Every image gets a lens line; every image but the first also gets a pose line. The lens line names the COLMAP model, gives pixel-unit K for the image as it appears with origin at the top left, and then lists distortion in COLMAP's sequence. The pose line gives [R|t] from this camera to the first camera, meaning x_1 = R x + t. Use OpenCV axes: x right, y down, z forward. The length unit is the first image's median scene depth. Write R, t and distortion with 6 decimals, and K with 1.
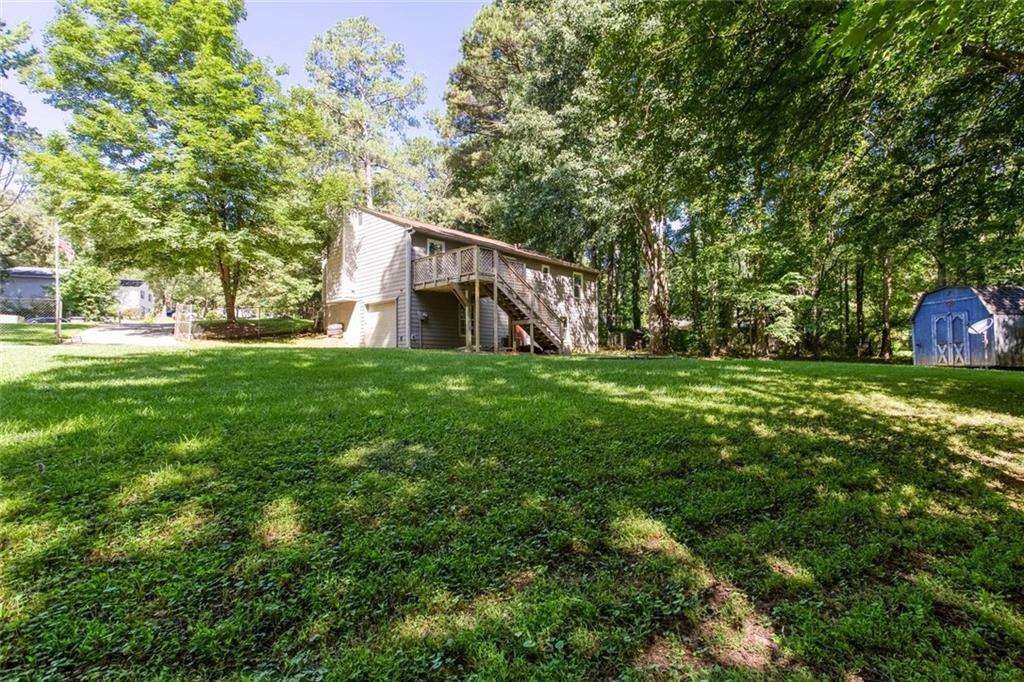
lens RADIAL K [[496.7, 0, 512.5], [0, 496.7, 344.1], [0, 0, 1]] dist [-0.013432, 0.007882]
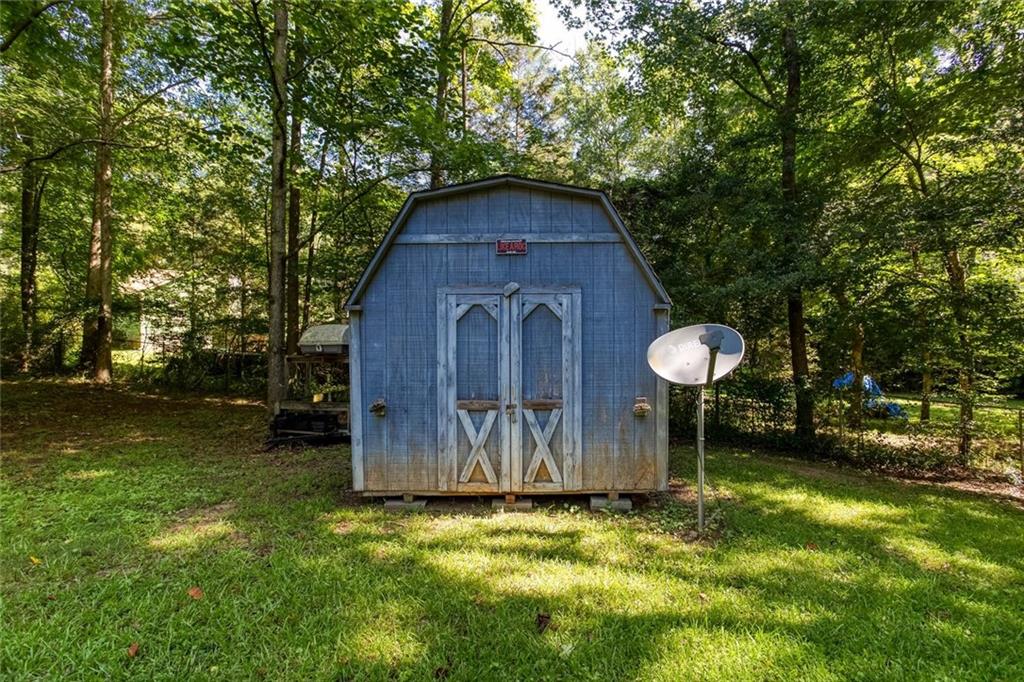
lens RADIAL K [[496.7, 0, 513.1], [0, 496.7, 341.7], [0, 0, 1]] dist [-0.013432, 0.007882]
pose [[0.154795, 0.001418, 0.987946, 0.619620], [-0.027308, 0.999623, 0.002844, -0.034471], [-0.987569, -0.027419, 0.154775, 0.937388]]
